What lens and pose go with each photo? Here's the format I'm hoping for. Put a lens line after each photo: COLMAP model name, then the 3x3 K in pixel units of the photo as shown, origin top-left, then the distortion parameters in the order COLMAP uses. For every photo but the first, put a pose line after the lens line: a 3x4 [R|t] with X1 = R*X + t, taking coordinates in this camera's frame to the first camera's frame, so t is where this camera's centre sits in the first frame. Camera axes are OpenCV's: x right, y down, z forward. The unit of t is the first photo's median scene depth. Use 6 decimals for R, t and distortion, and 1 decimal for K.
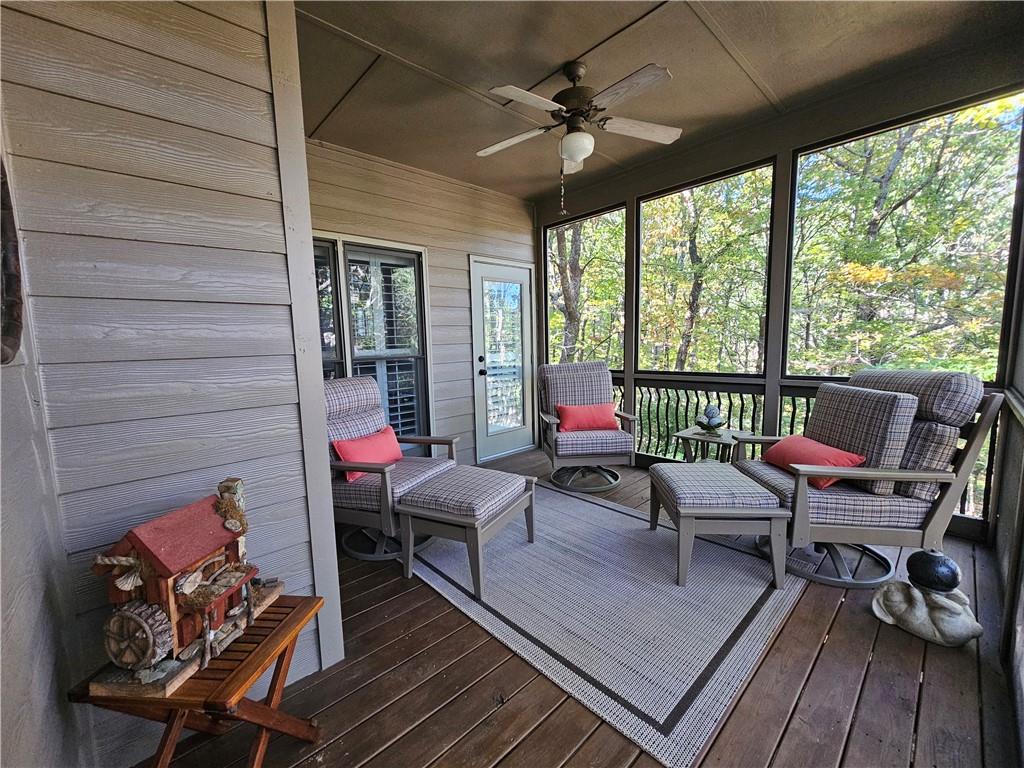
lens RADIAL K [[413.8, 0, 512.0], [0, 413.8, 384.0], [0, 0, 1]] dist [-0.000503, 0.000289]
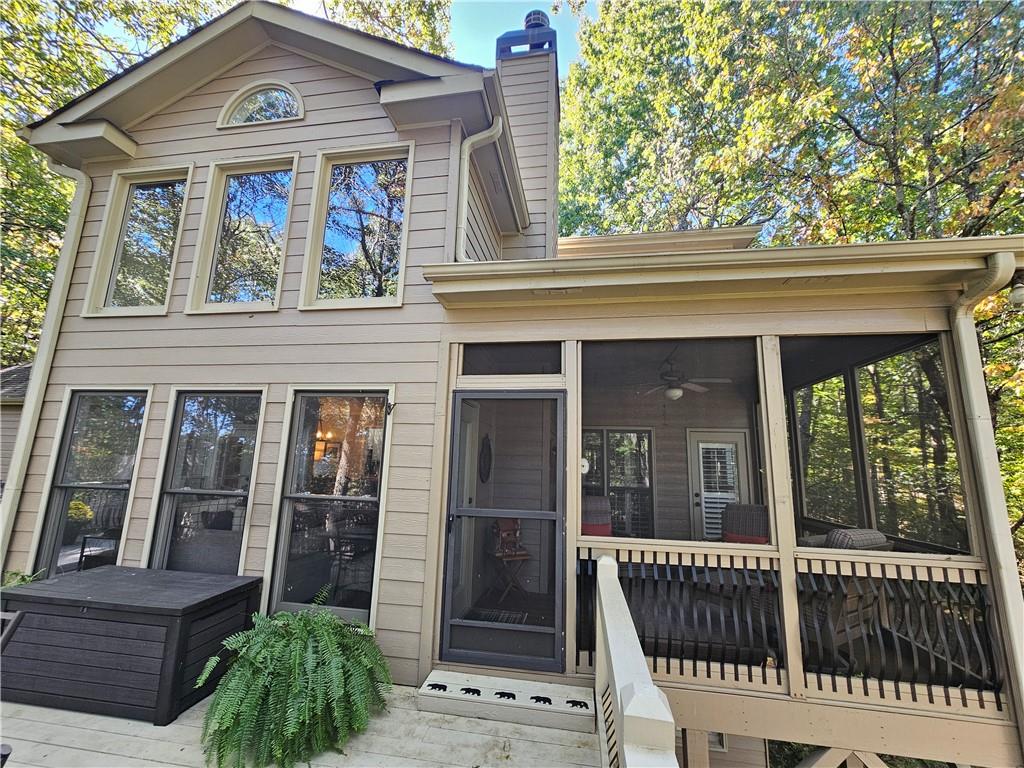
lens RADIAL K [[413.8, 0, 512.0], [0, 413.8, 384.0], [0, 0, 1]] dist [-0.000503, 0.000289]
pose [[0.618010, -0.105000, -0.779127, 0.643939], [-0.124265, 0.965536, -0.228690, -0.020789], [0.776287, 0.238151, 0.583663, -0.426146]]
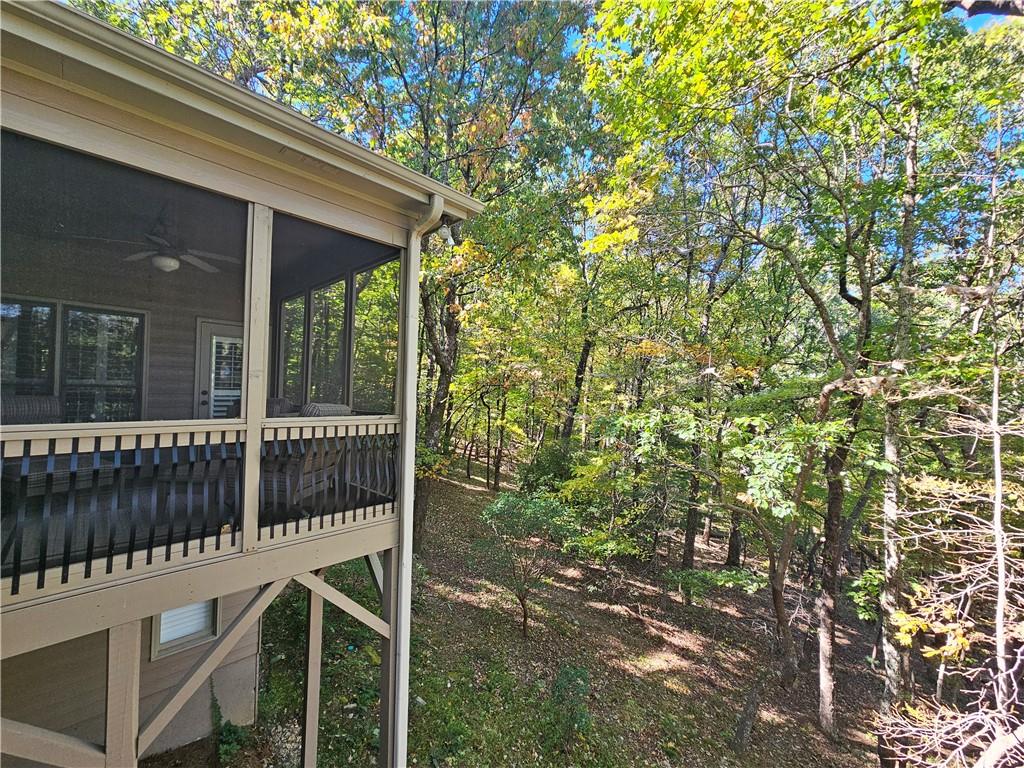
lens RADIAL K [[413.8, 0, 512.0], [0, 413.8, 384.0], [0, 0, 1]] dist [-0.000503, 0.000289]
pose [[0.996211, 0.050615, 0.070724, 0.735498], [-0.041562, 0.991401, -0.124079, 0.031618], [-0.076397, 0.120670, 0.989749, -0.353763]]
